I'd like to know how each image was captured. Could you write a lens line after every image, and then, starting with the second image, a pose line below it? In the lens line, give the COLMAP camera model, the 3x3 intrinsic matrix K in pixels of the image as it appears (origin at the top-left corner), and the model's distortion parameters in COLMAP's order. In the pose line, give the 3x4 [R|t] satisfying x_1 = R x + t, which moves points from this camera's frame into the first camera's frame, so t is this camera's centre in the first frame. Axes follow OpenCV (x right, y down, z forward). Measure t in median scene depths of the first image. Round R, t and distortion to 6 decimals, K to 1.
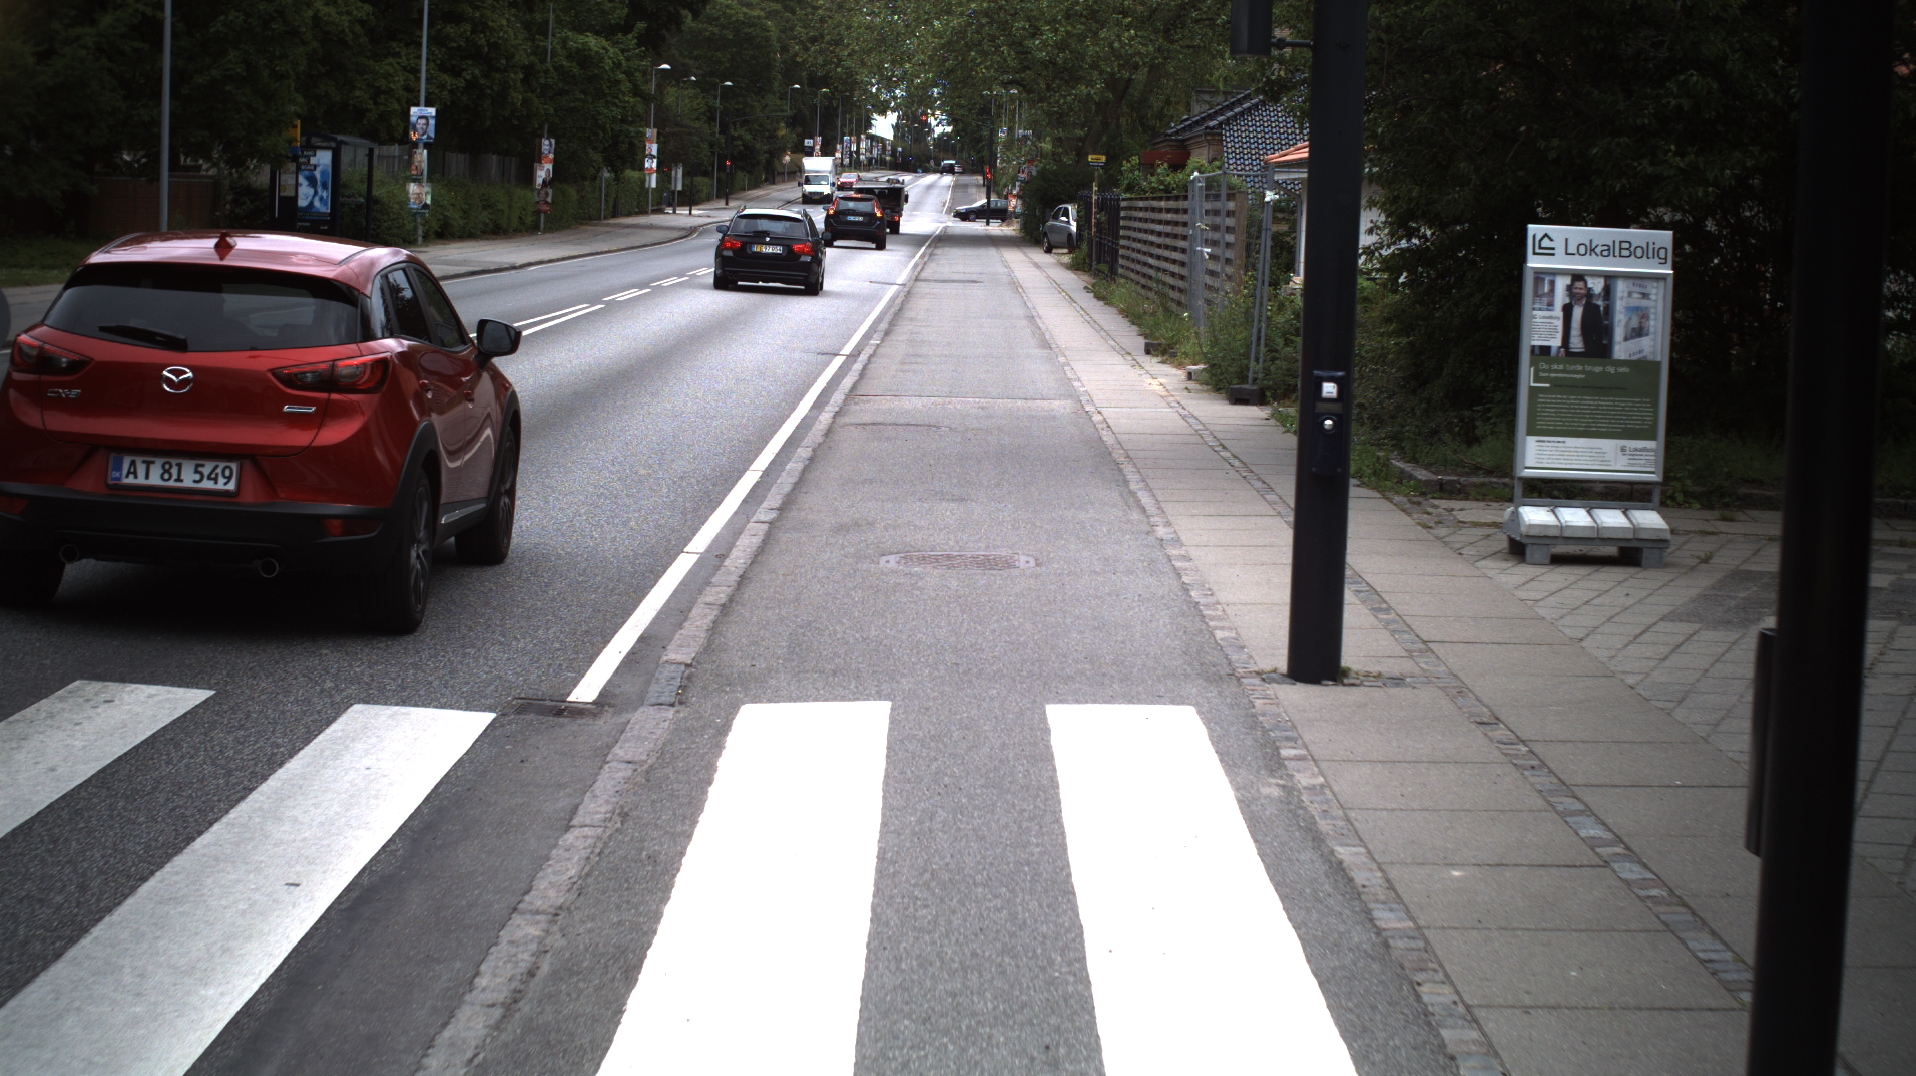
lens RADIAL K [[3219.2, 0, 958.0], [0, 3219.2, 538.0], [0, 0, 1]] dist [-0.263198, 0.249820]
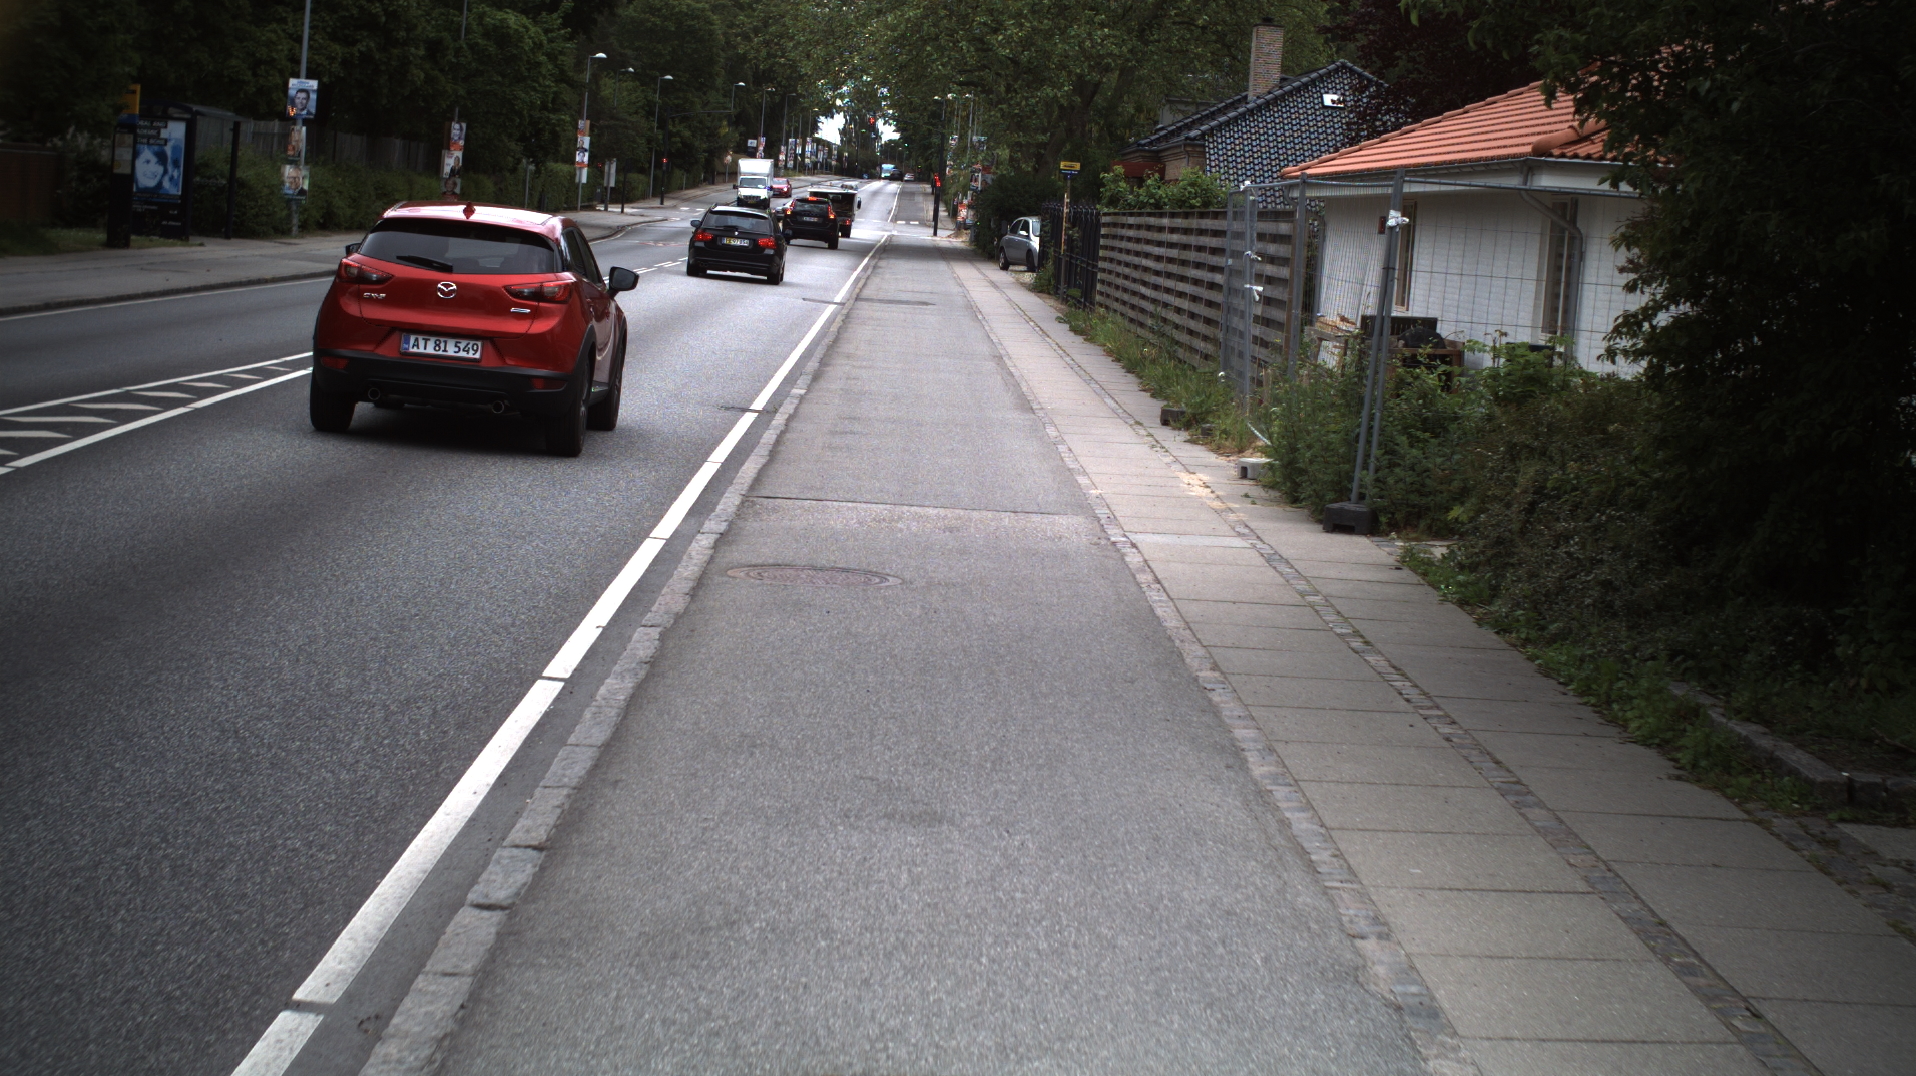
lens RADIAL K [[3219.2, 0, 958.0], [0, 3219.2, 538.0], [0, 0, 1]] dist [-0.263198, 0.249820]
pose [[0.999116, 0.036405, 0.021002, -0.001693], [-0.036346, 0.999334, -0.003215, -0.013865], [-0.021105, 0.002448, 0.999774, 0.133894]]
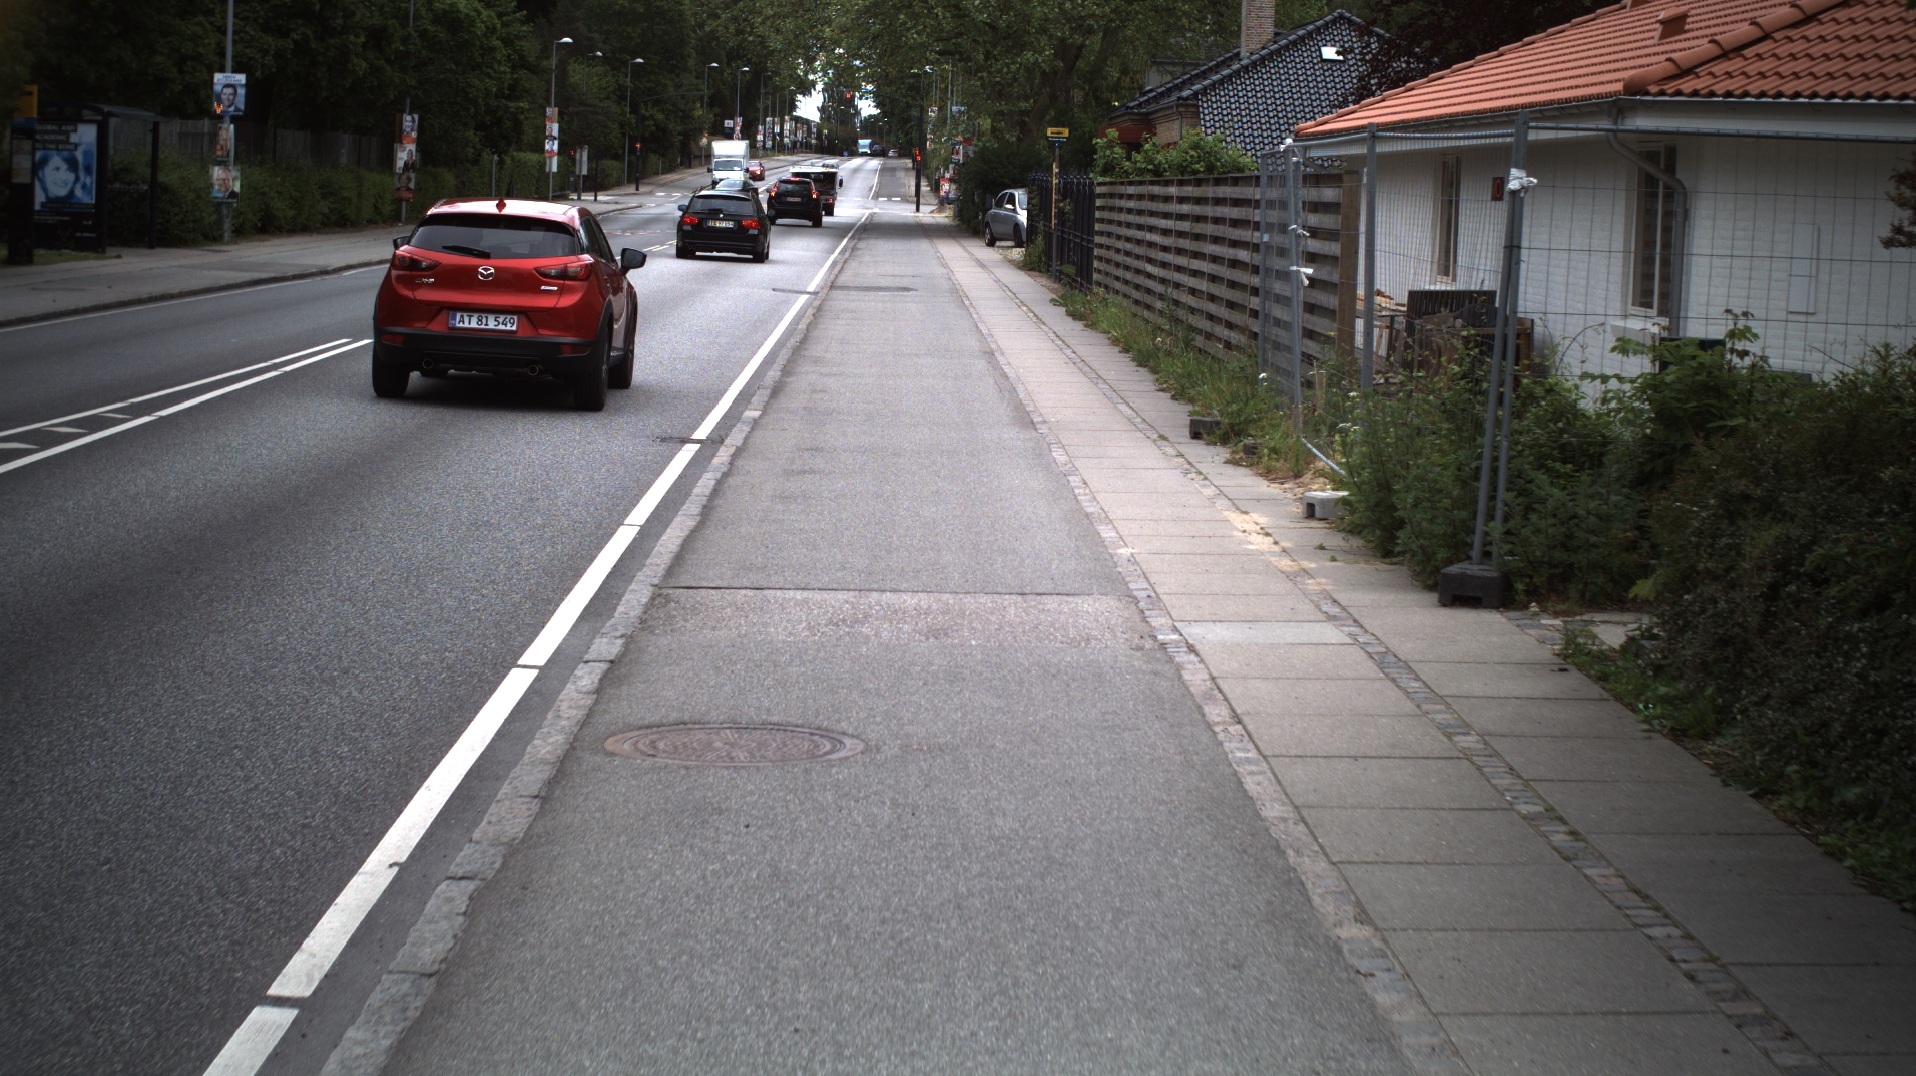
lens RADIAL K [[3219.2, 0, 958.0], [0, 3219.2, 538.0], [0, 0, 1]] dist [-0.263198, 0.249820]
pose [[0.999748, -0.003607, 0.022144, 0.000164], [0.003497, 0.999981, 0.004994, -0.021350], [-0.022162, -0.004916, 0.999742, 0.201056]]
